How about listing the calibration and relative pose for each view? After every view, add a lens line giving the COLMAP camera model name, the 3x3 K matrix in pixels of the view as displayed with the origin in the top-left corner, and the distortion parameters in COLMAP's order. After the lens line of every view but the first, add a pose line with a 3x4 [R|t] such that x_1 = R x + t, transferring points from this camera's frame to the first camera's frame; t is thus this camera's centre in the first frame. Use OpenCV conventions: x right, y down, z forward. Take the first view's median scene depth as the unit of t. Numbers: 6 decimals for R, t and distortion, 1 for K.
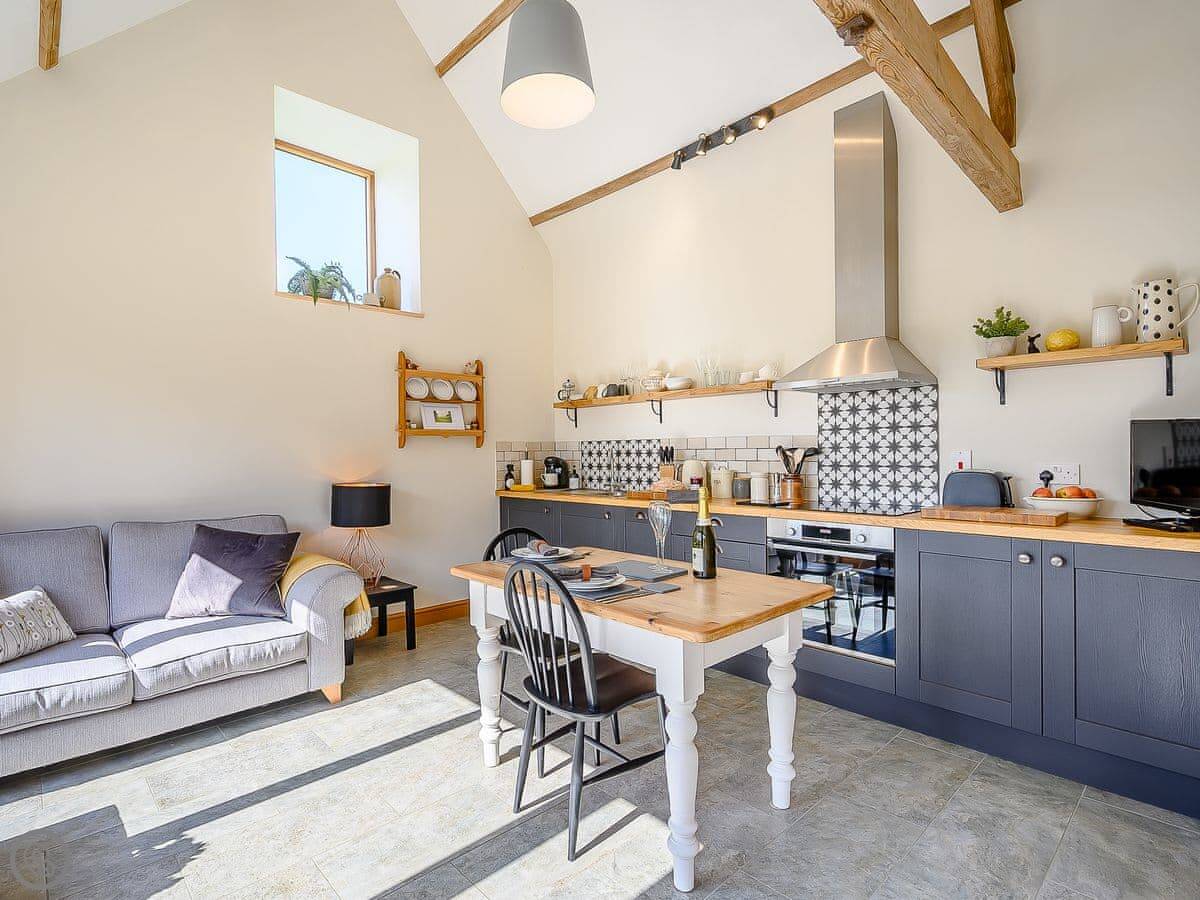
lens RADIAL K [[614.1, 0, 571.0], [0, 614.1, 452.0], [0, 0, 1]] dist [-0.003172, 0.000811]
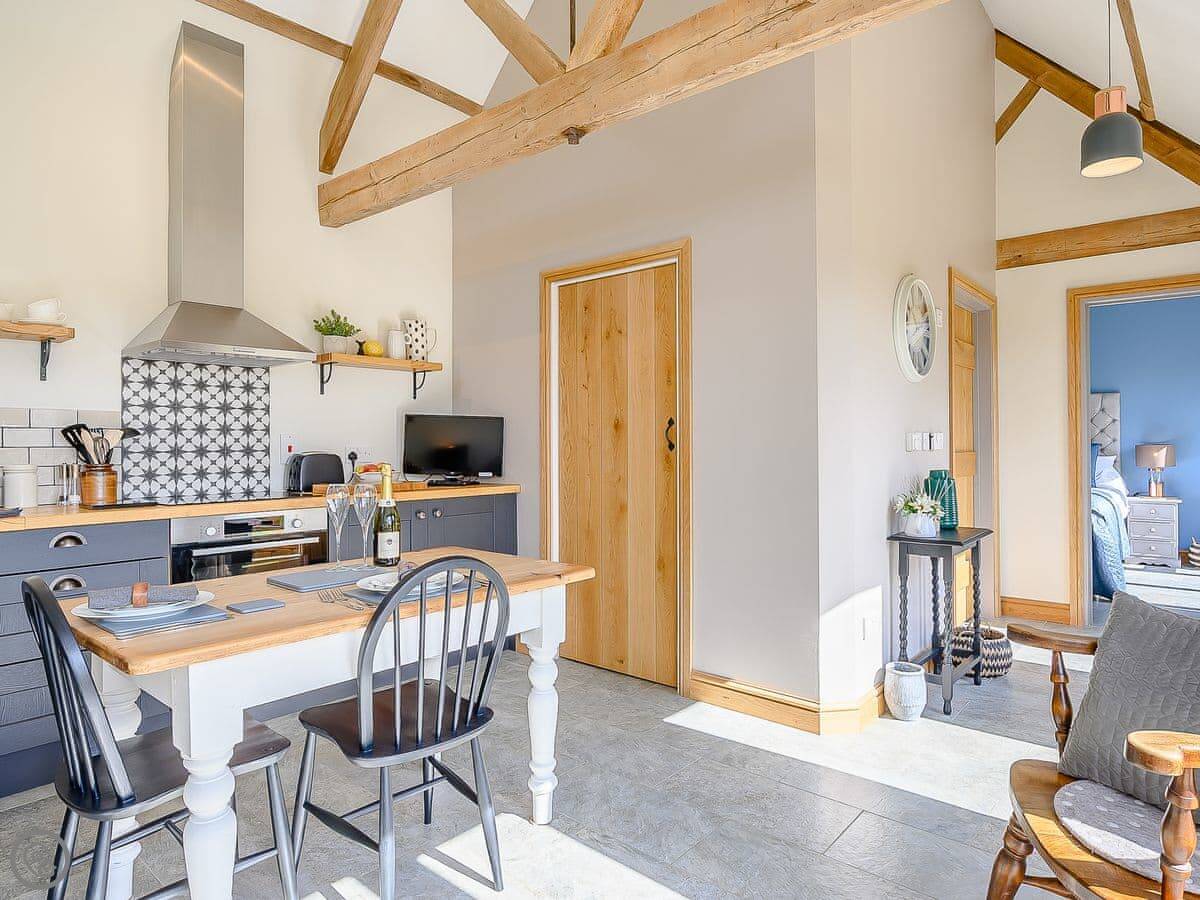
lens RADIAL K [[701.7, 0, 630.3], [0, 701.7, 436.4], [0, 0, 1]] dist [-0.000445, 0.000888]
pose [[-0.143002, 0.022184, 0.989474, -0.553146], [0.010506, 0.999726, -0.020895, 0.027876], [-0.989667, 0.007408, -0.143196, 0.524429]]
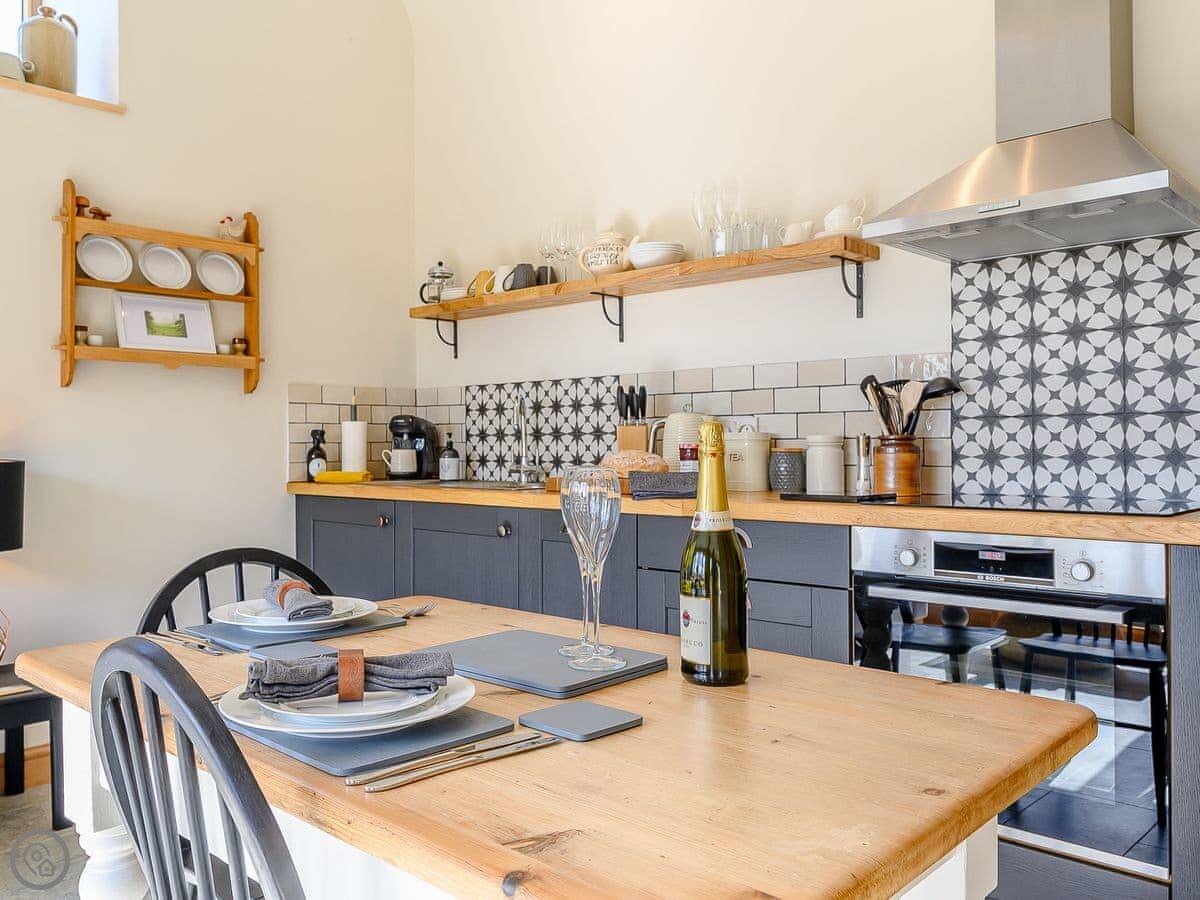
lens RADIAL K [[971.1, 0, 566.4], [0, 971.1, 433.0], [0, 0, 1]] dist [-0.012978, 0.012345]
pose [[0.997450, 0.005983, 0.071111, 0.062135], [-0.004911, 0.999872, -0.015235, 0.047683], [-0.071193, 0.014847, 0.997352, 0.299666]]
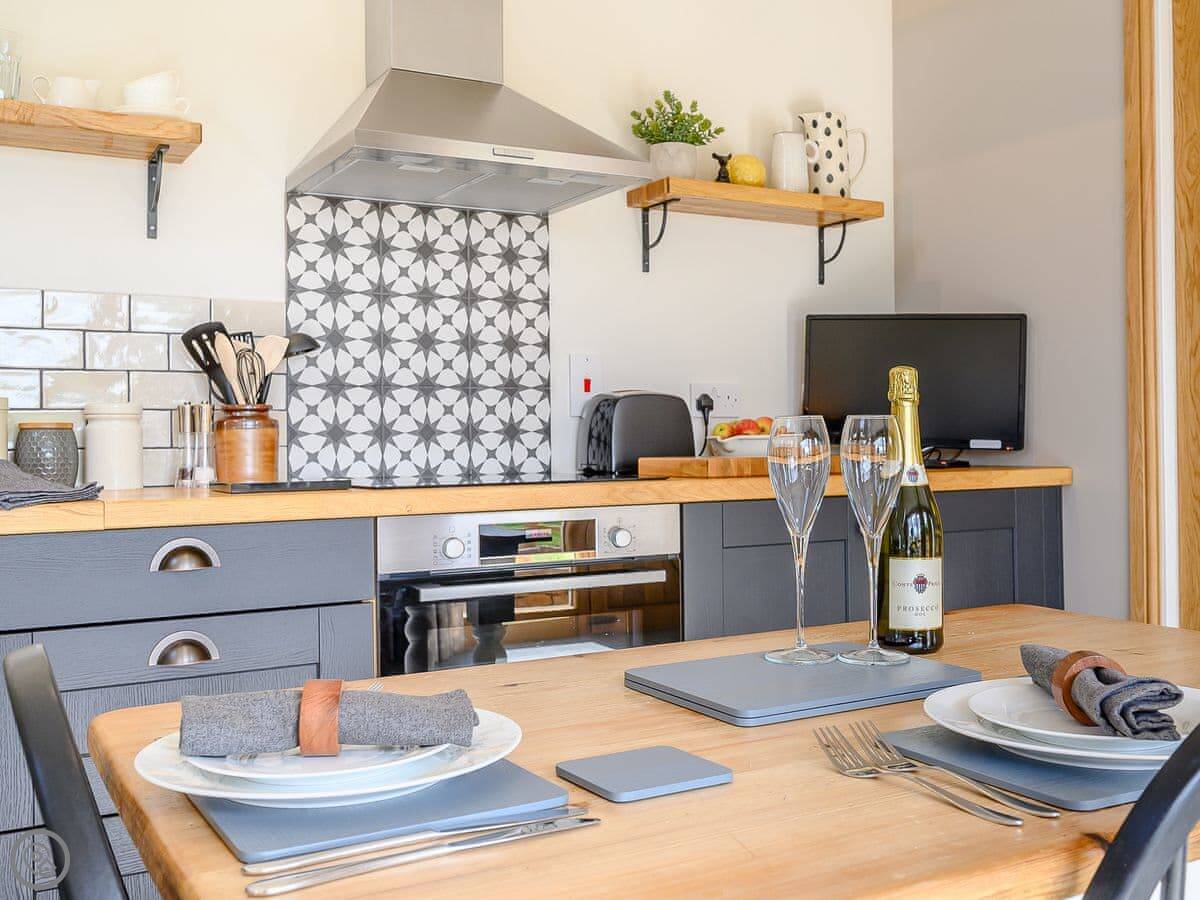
lens RADIAL K [[1222.4, 0, 680.1], [0, 1222.4, 412.8], [0, 0, 1]] dist [0.001525, 0.000000]
pose [[0.178772, 0.024926, 0.983575, -0.286829], [0.010679, 0.999571, -0.027272, 0.063411], [-0.983833, 0.015379, 0.178429, 0.657700]]
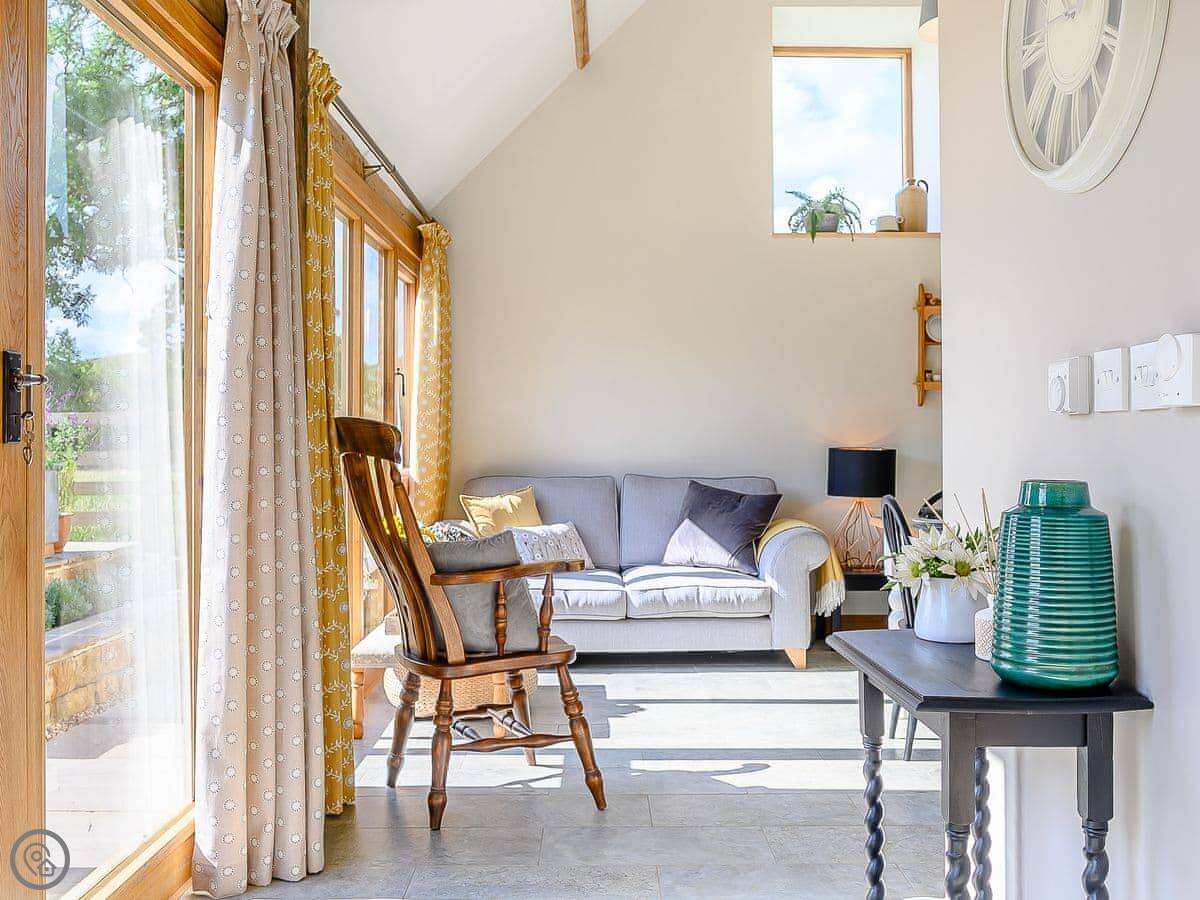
lens RADIAL K [[1137.1, 0, 592.2], [0, 1137.1, 439.7], [0, 0, 1]] dist [0.019321, -0.000291]
pose [[0.741419, 0.007842, -0.670997, 0.493327], [-0.006335, 0.999969, 0.004687, 0.040857], [0.671013, 0.000776, 0.741445, -0.466241]]
